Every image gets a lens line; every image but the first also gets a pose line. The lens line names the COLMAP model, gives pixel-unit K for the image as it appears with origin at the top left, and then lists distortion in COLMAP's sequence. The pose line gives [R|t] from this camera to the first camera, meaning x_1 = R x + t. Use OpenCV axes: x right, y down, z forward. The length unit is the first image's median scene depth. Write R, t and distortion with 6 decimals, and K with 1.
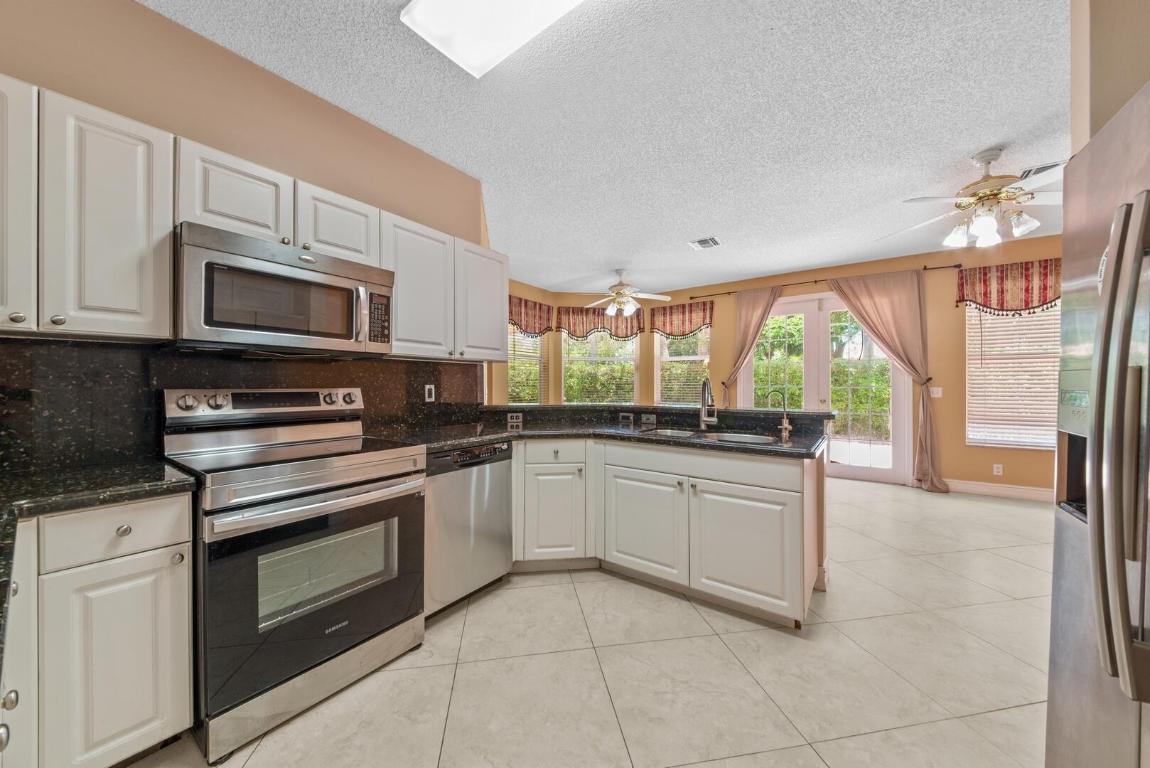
lens RADIAL K [[396.3, 0, 573.9], [0, 396.3, 385.9], [0, 0, 1]] dist [0.000832, -0.003717]
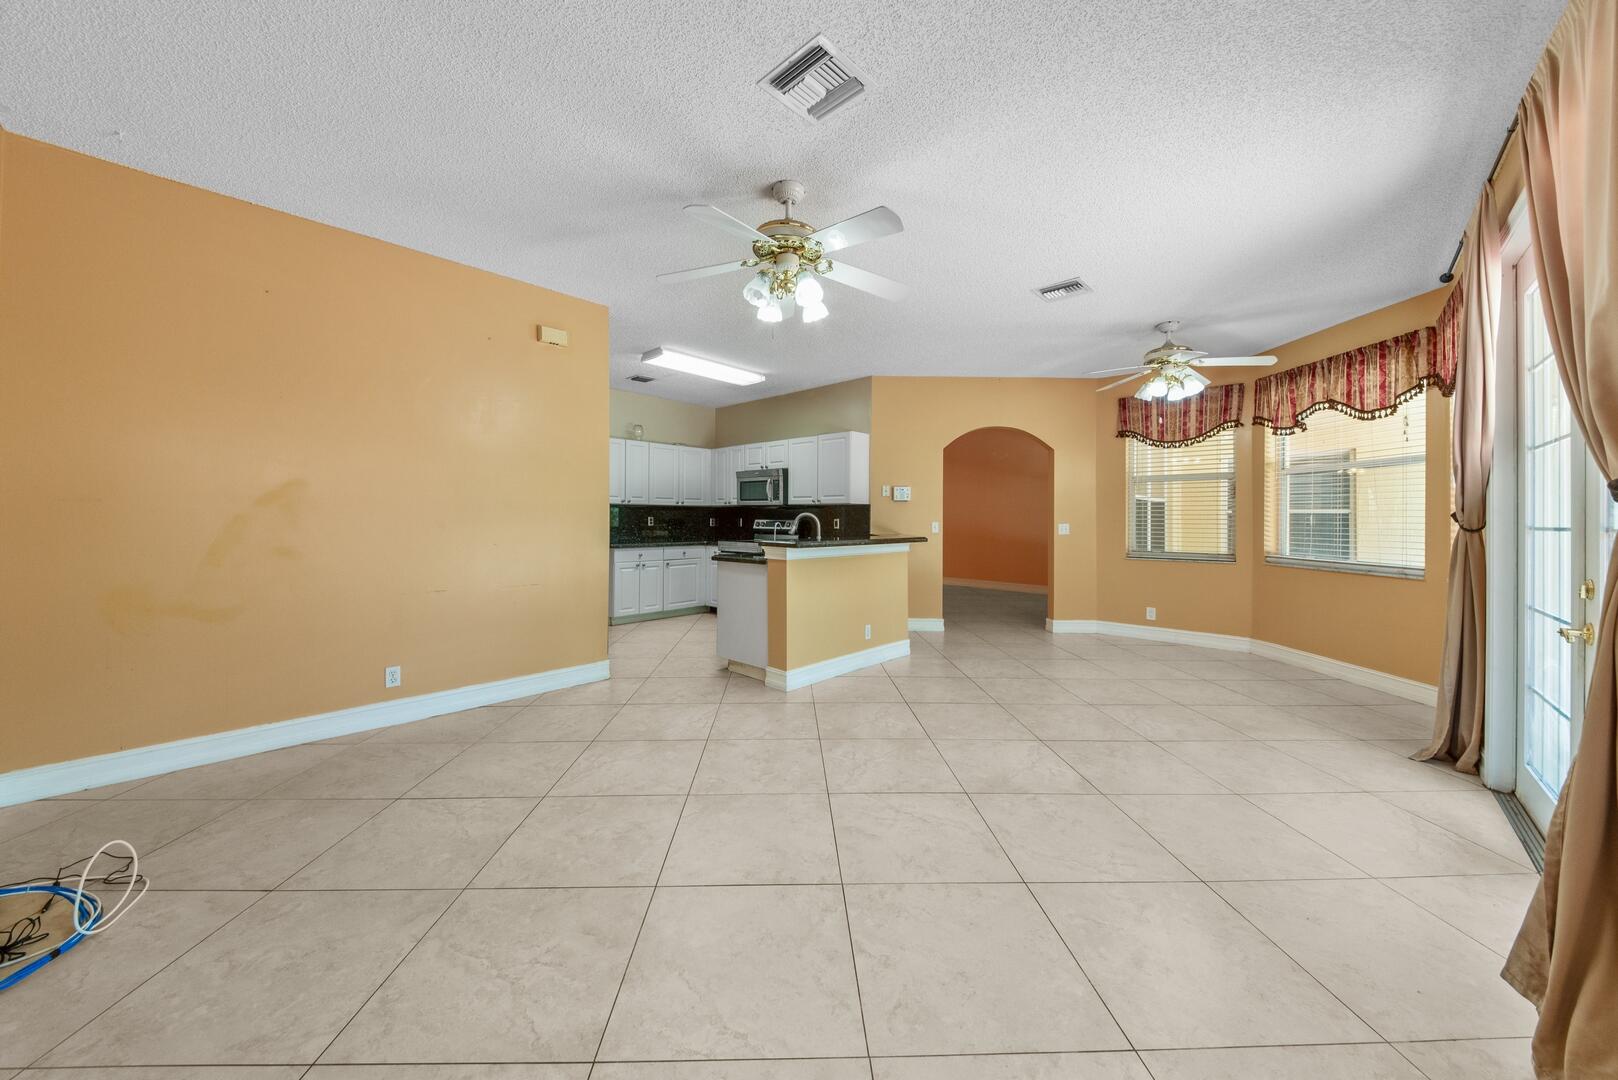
lens RADIAL K [[557.5, 0, 804.5], [0, 557.5, 521.7], [0, 0, 1]] dist [0.000832, -0.003717]
pose [[-0.120271, 0.002075, -0.992739, 2.263419], [-0.009321, 0.999951, 0.003219, 0.003816], [0.992697, 0.009640, -0.120246, 1.286073]]
